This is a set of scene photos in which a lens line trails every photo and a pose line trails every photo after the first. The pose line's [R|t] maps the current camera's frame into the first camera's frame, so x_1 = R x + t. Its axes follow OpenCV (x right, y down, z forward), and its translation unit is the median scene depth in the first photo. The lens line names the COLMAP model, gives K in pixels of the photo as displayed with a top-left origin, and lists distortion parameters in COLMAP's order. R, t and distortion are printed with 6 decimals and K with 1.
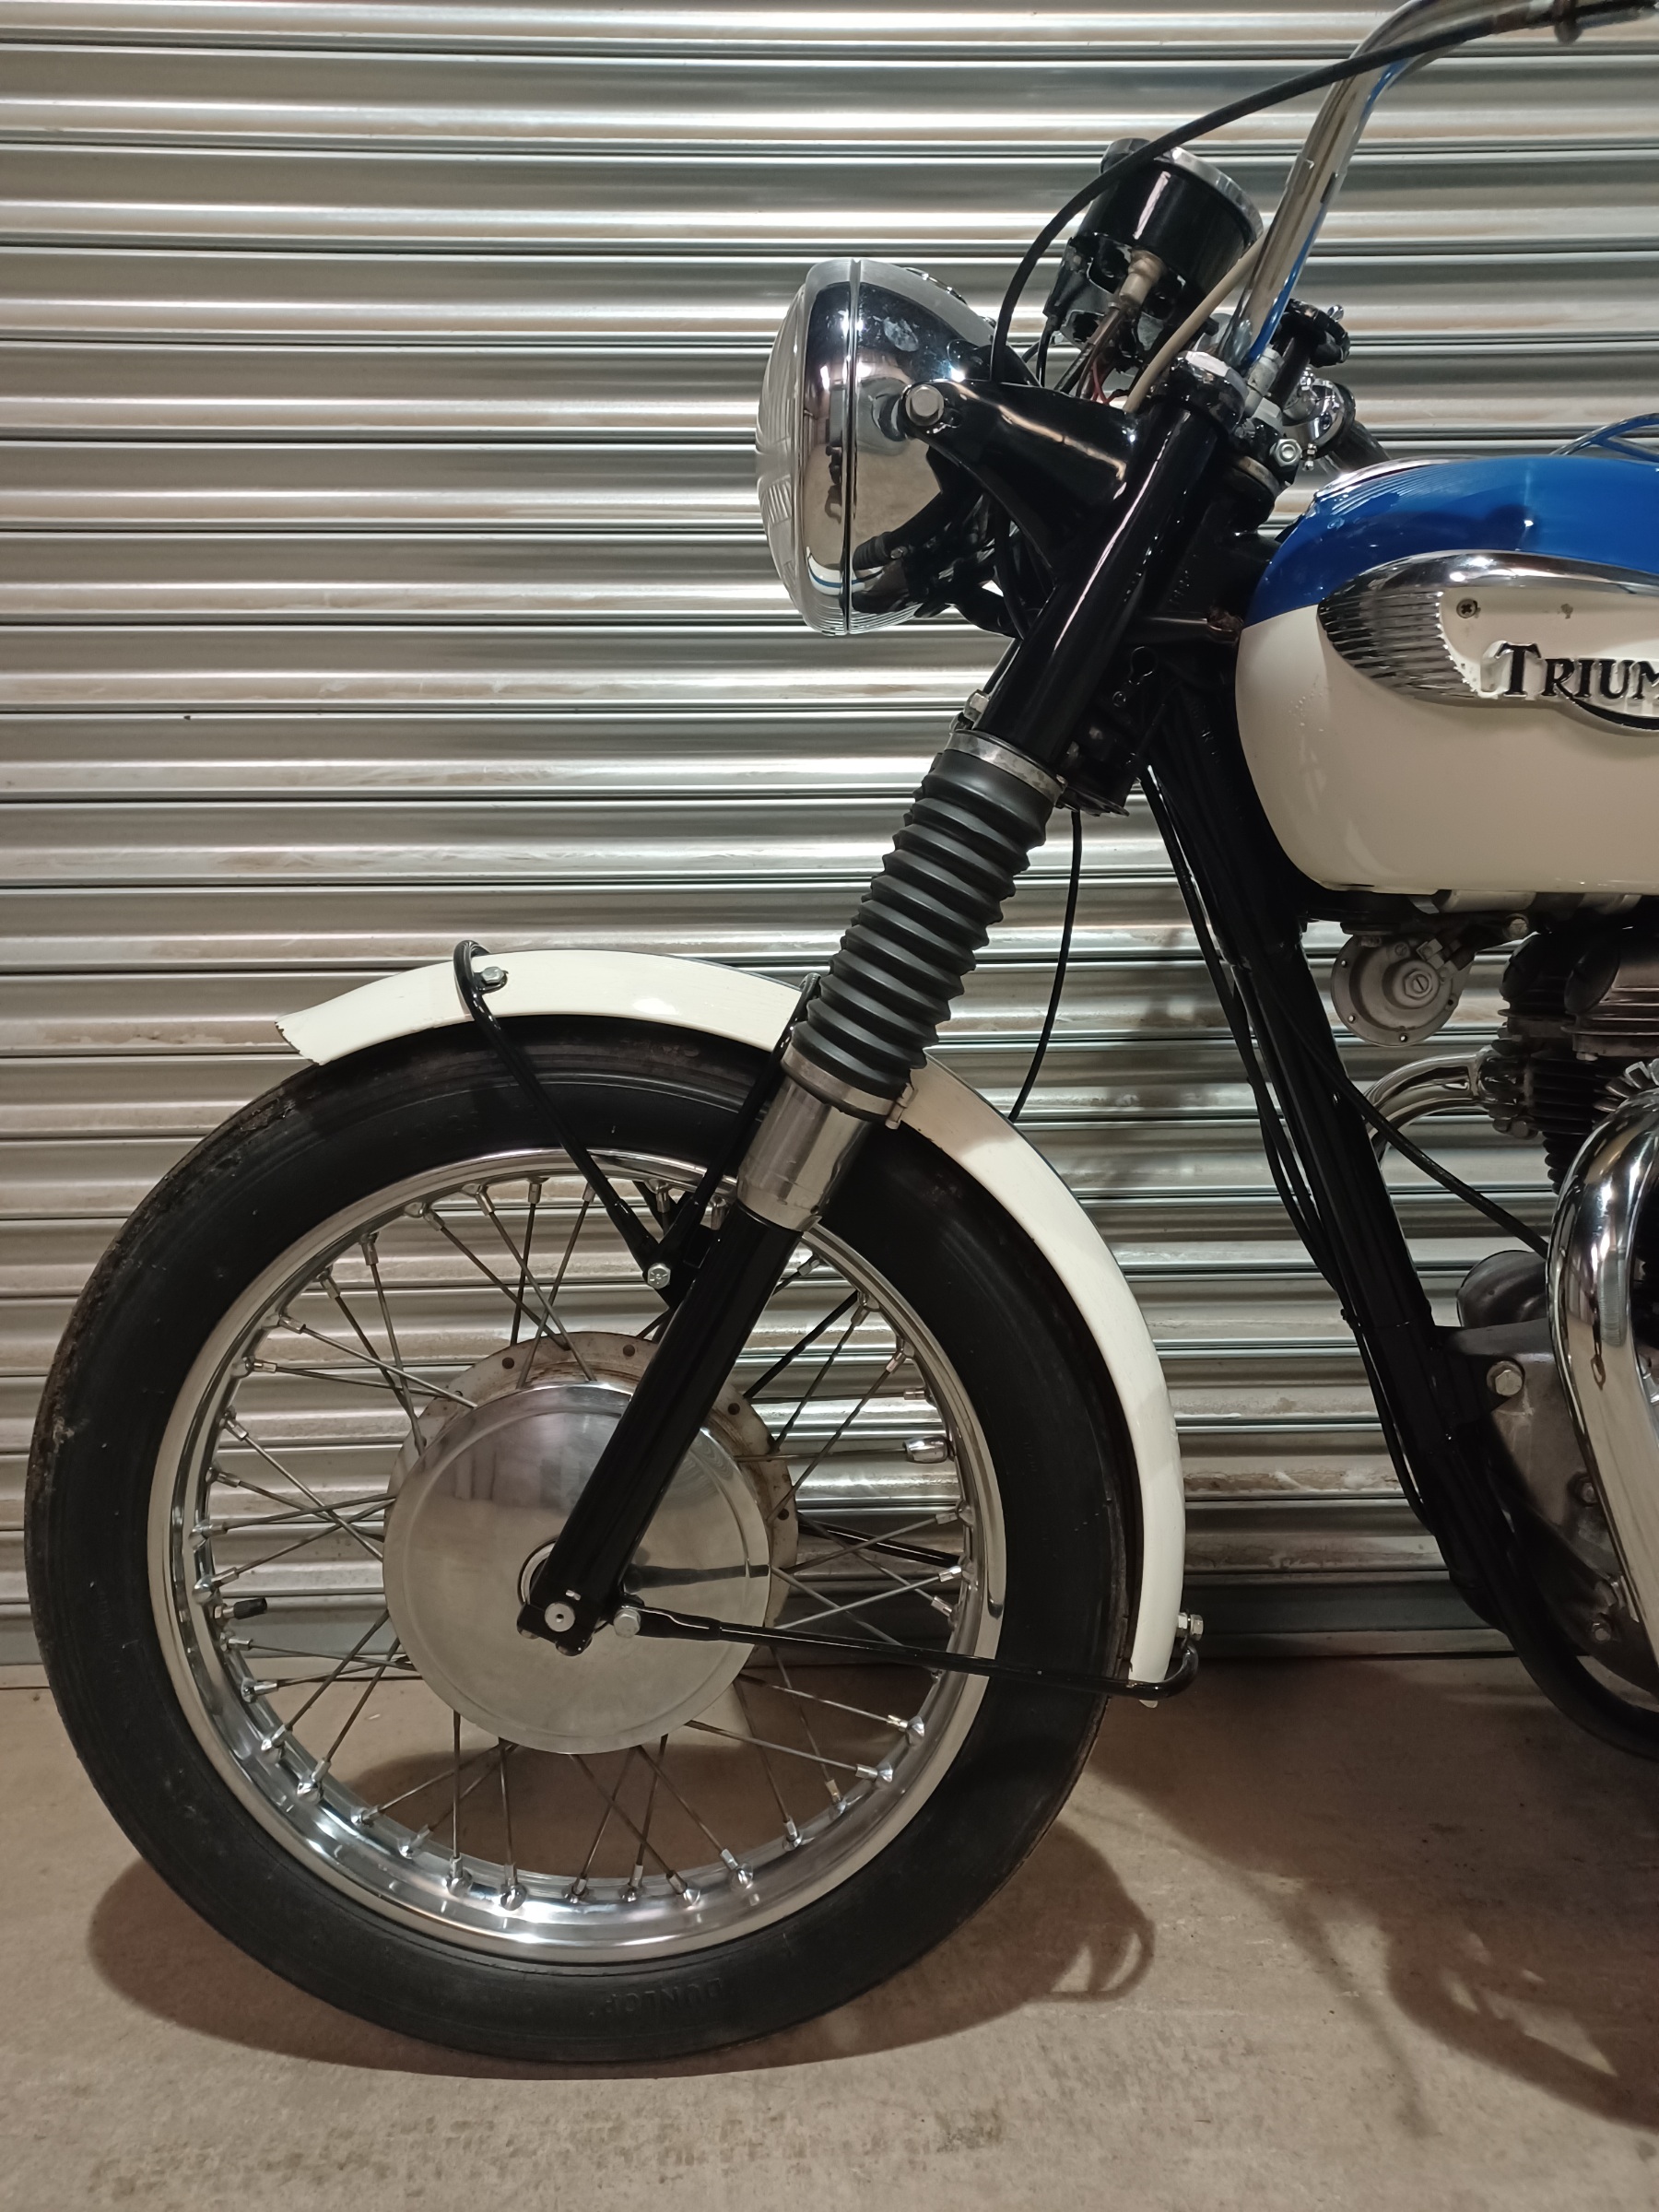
lens RADIAL K [[1615.5, 0, 828.7], [0, 1615.5, 1107.2], [0, 0, 1]] dist [0.029214, 0.015177]
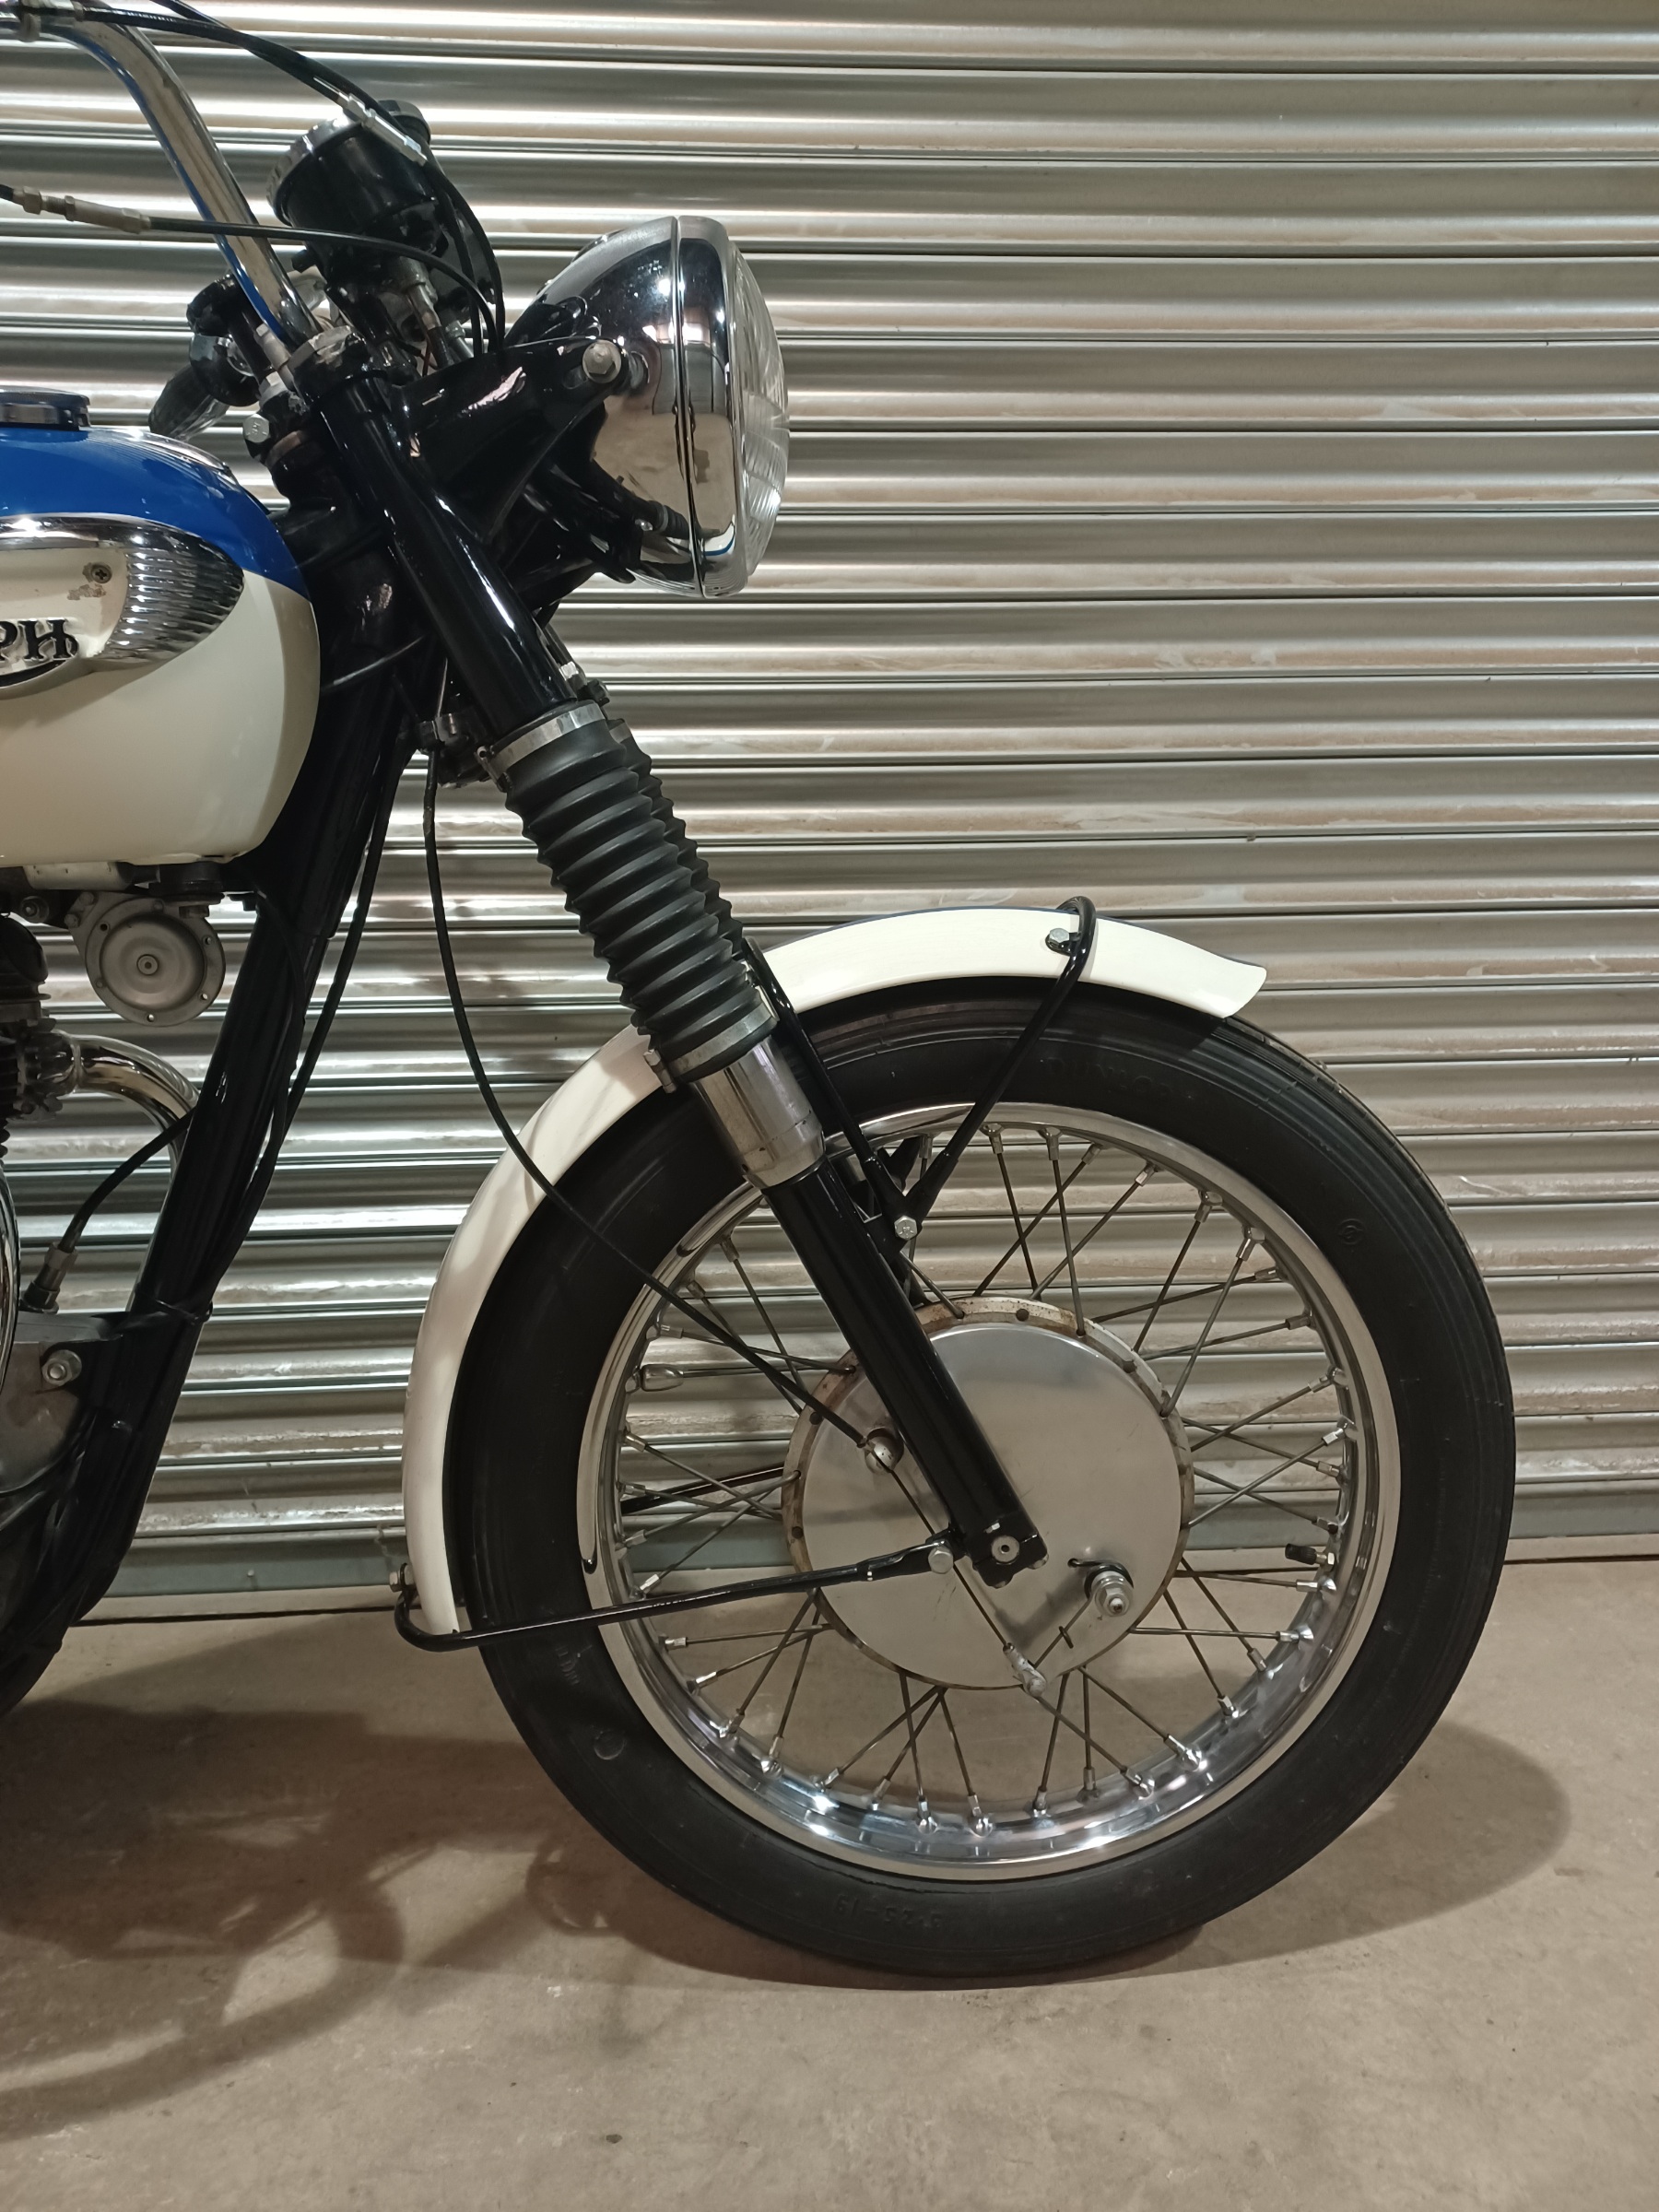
lens RADIAL K [[1615.5, 0, 837.8], [0, 1615.5, 1108.2], [0, 0, 1]] dist [0.029214, 0.015177]
pose [[0.999569, -0.002114, 0.029290, 1.671742], [0.001449, 0.999742, 0.022688, -0.019727], [-0.029330, -0.022635, 0.999313, -0.034908]]
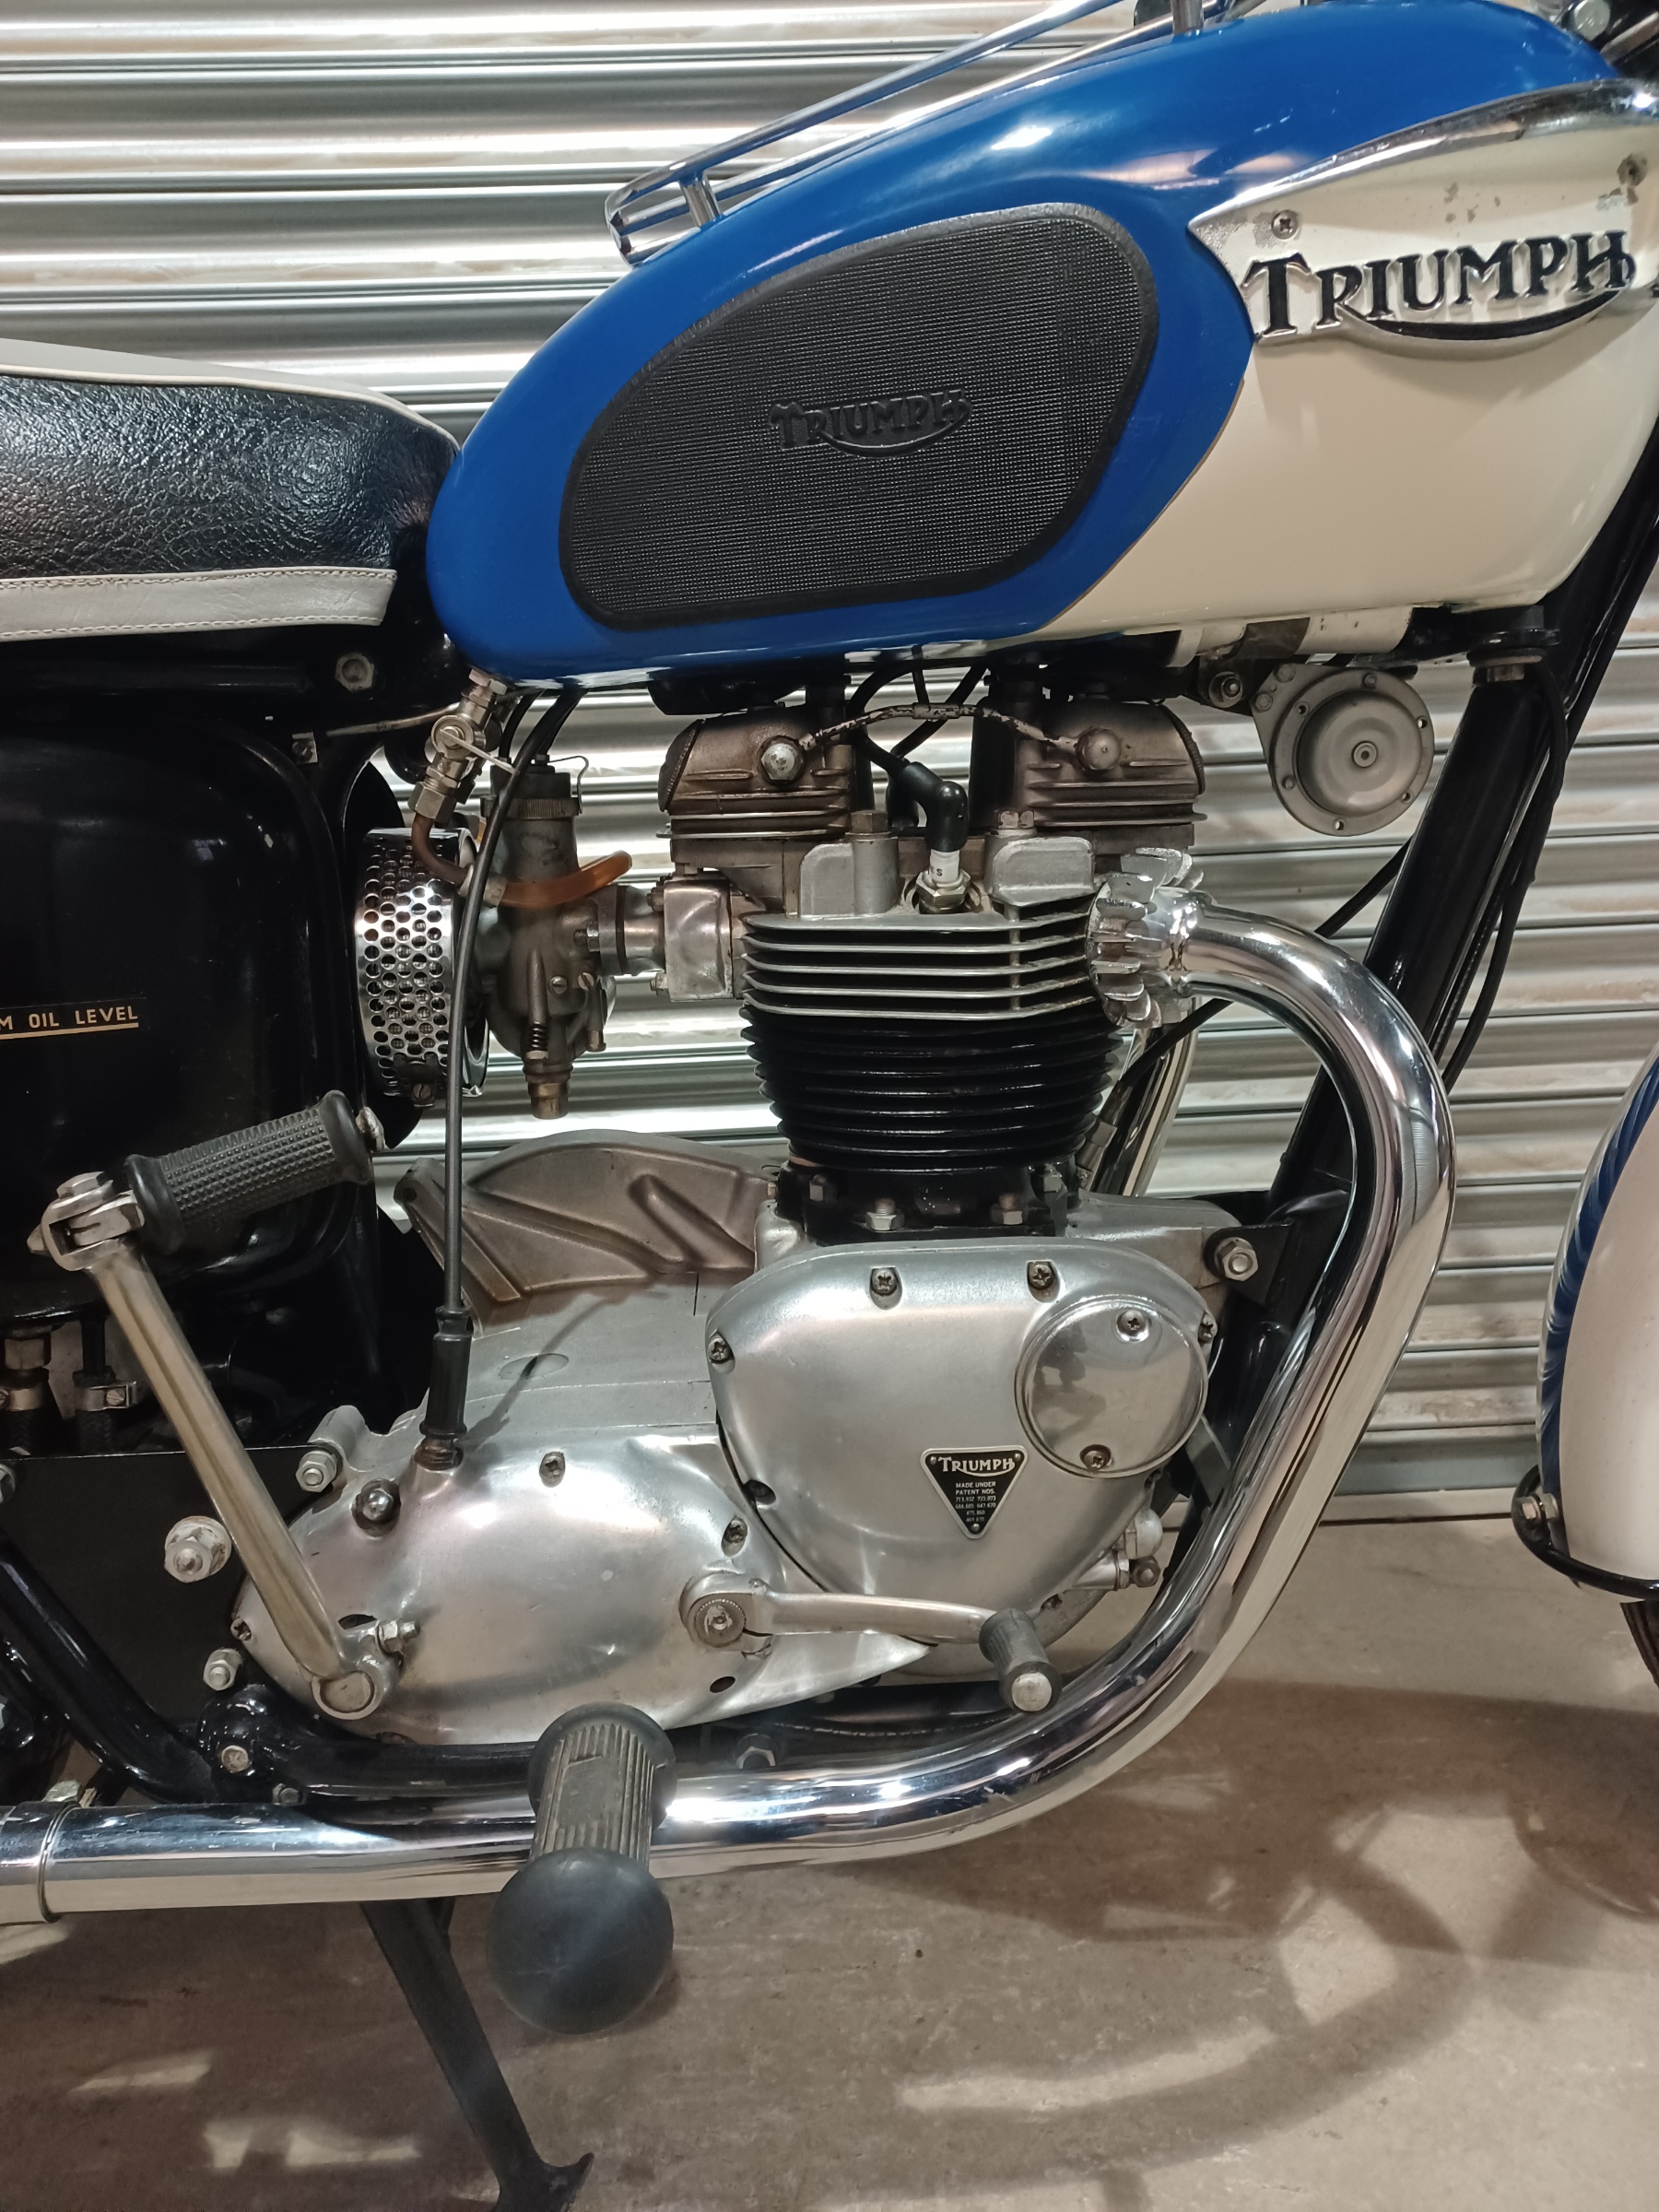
lens RADIAL K [[1615.5, 0, 845.1], [0, 1615.5, 1111.8], [0, 0, 1]] dist [0.029214, 0.015177]
pose [[0.999685, -0.024983, -0.002519, 1.050007], [0.025104, 0.996592, 0.078572, 0.017177], [0.000547, -0.078610, 0.996905, 0.166325]]
